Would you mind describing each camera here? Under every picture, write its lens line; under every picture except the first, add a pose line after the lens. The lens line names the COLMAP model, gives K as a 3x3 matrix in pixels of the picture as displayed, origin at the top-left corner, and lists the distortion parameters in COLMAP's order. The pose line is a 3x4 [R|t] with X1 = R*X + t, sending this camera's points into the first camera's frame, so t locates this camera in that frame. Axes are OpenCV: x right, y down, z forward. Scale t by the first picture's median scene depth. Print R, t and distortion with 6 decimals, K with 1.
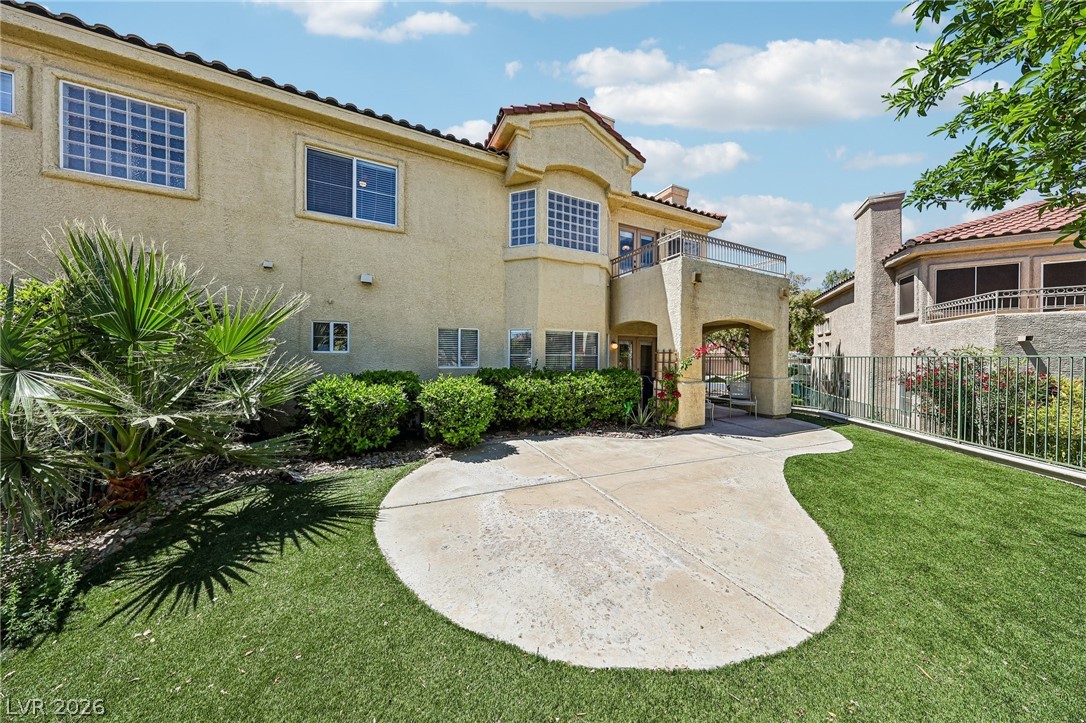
lens RADIAL K [[313.3, 0, 543.0], [0, 313.3, 361.5], [0, 0, 1]] dist [0.000151, 0.000003]
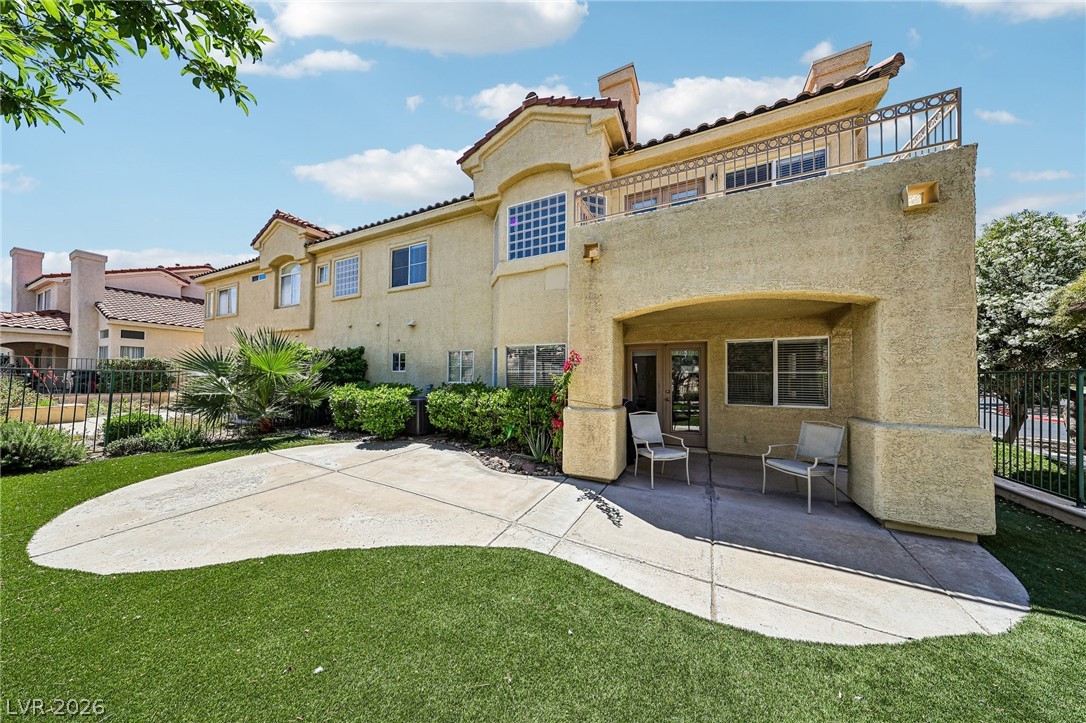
lens RADIAL K [[317.2, 0, 544.8], [0, 317.2, 371.8], [0, 0, 1]] dist [0.000236, 0.000027]
pose [[0.626385, -0.014180, -0.779385, 0.878394], [-0.011710, 0.999551, -0.027597, 0.005535], [0.779426, 0.026413, 0.625938, 0.473677]]
